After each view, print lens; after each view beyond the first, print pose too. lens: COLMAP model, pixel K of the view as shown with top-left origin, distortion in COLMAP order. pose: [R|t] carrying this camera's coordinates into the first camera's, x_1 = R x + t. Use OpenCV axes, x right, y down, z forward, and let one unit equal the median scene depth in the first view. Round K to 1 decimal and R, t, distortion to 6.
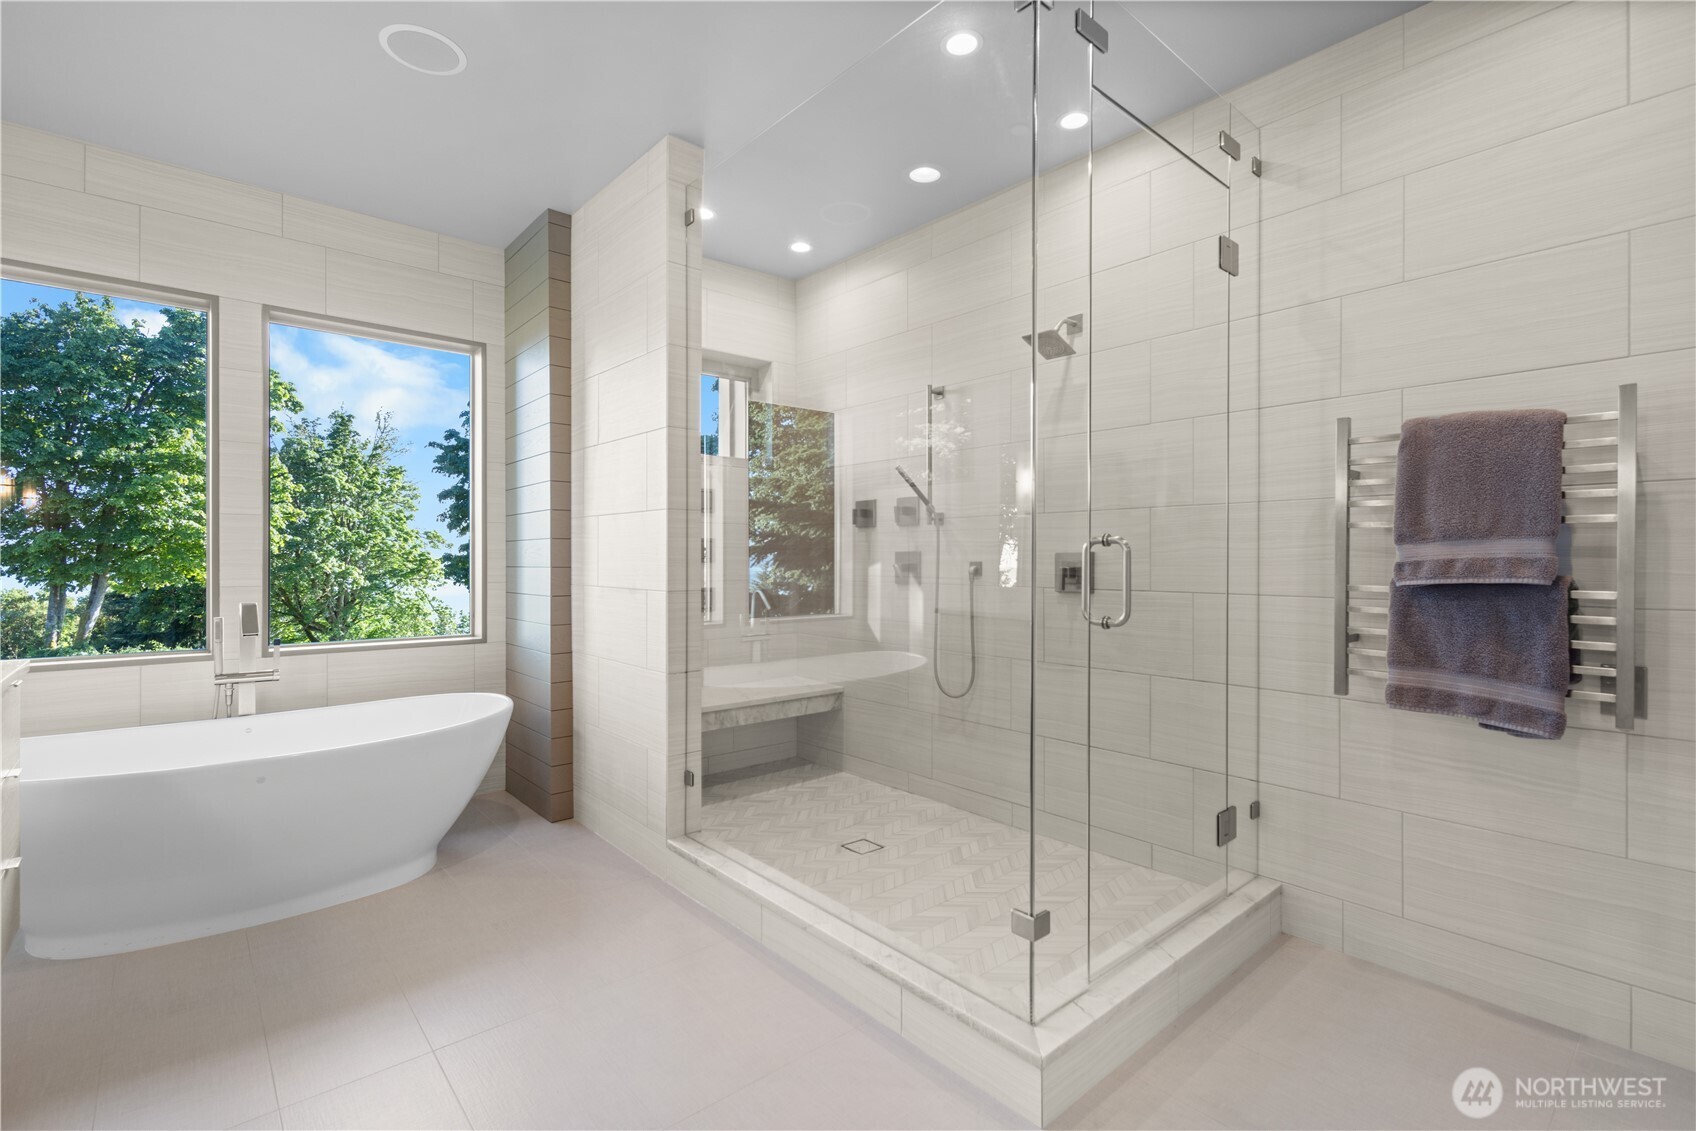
lens RADIAL K [[778.7, 0, 843.3], [0, 778.7, 560.8], [0, 0, 1]] dist [0.010990, -0.000943]
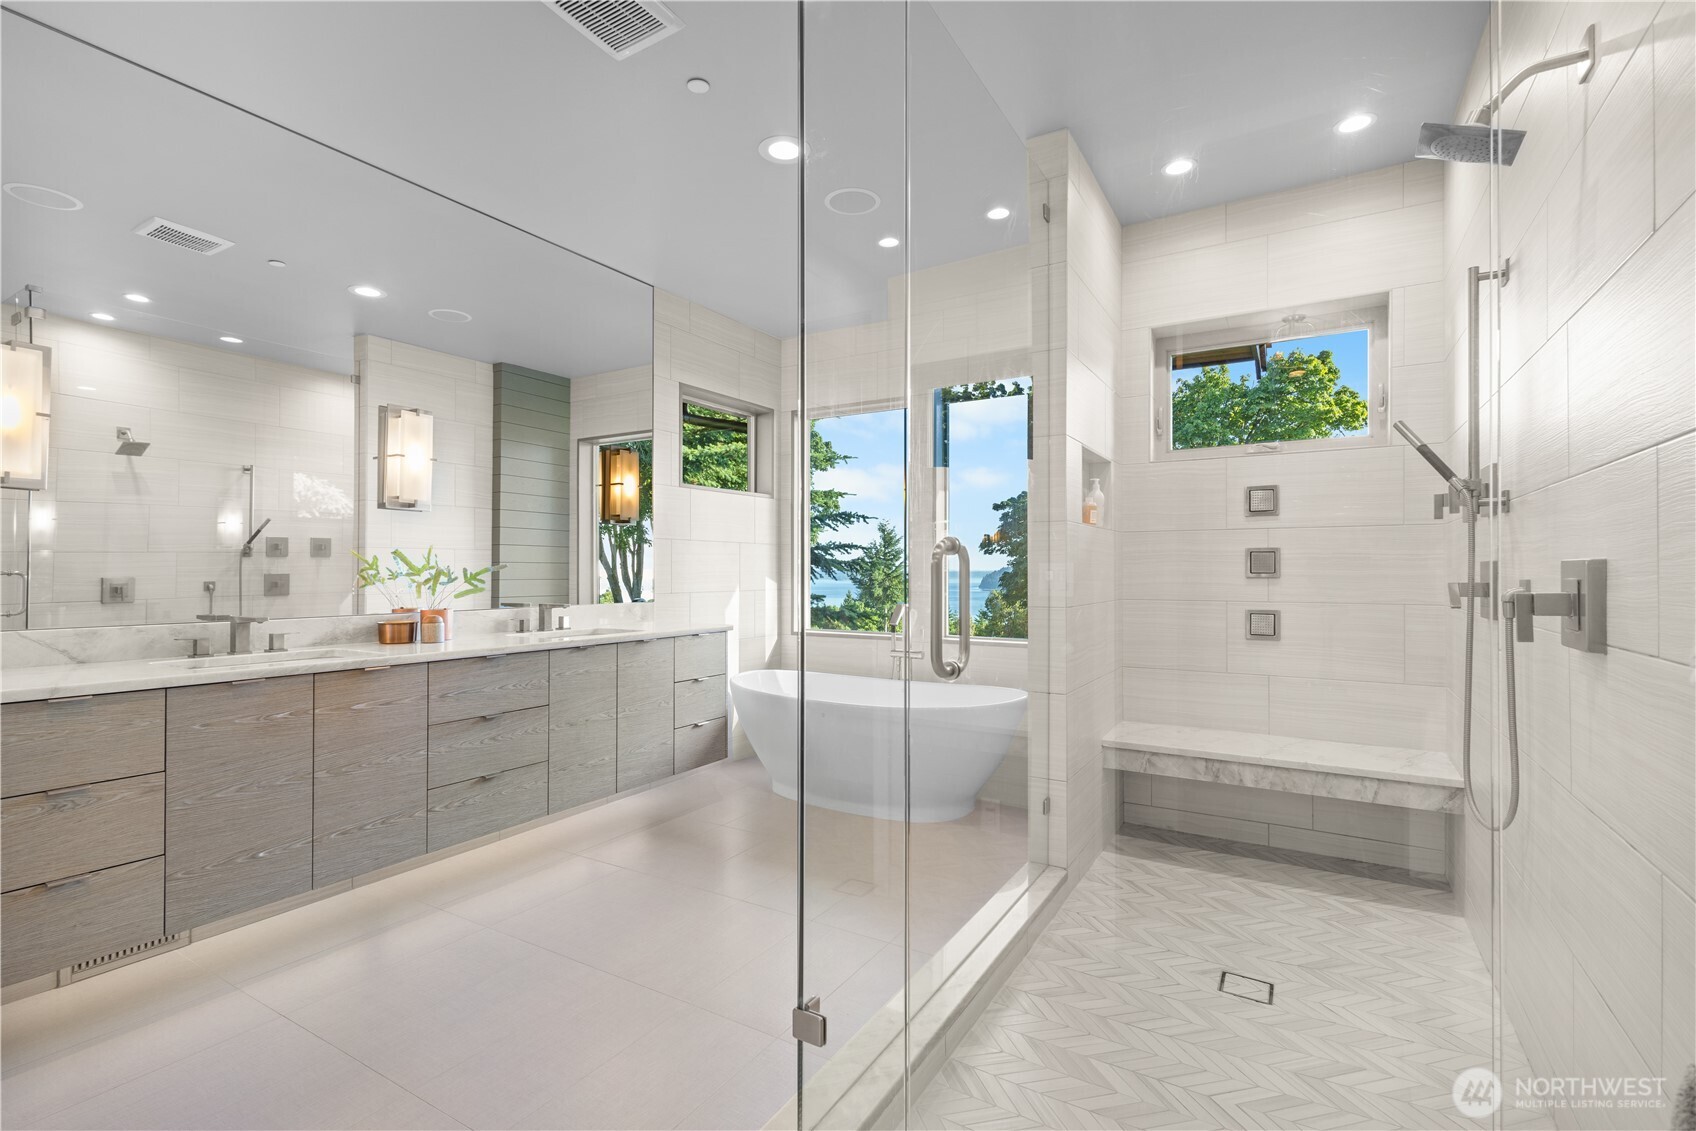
lens RADIAL K [[778.7, 0, 840.9], [0, 778.7, 567.8], [0, 0, 1]] dist [0.010990, -0.000943]
pose [[0.300954, -0.004092, -0.953630, 0.467124], [-0.005197, 0.999969, -0.005931, -0.000476], [0.953625, 0.006741, 0.300923, 0.356324]]
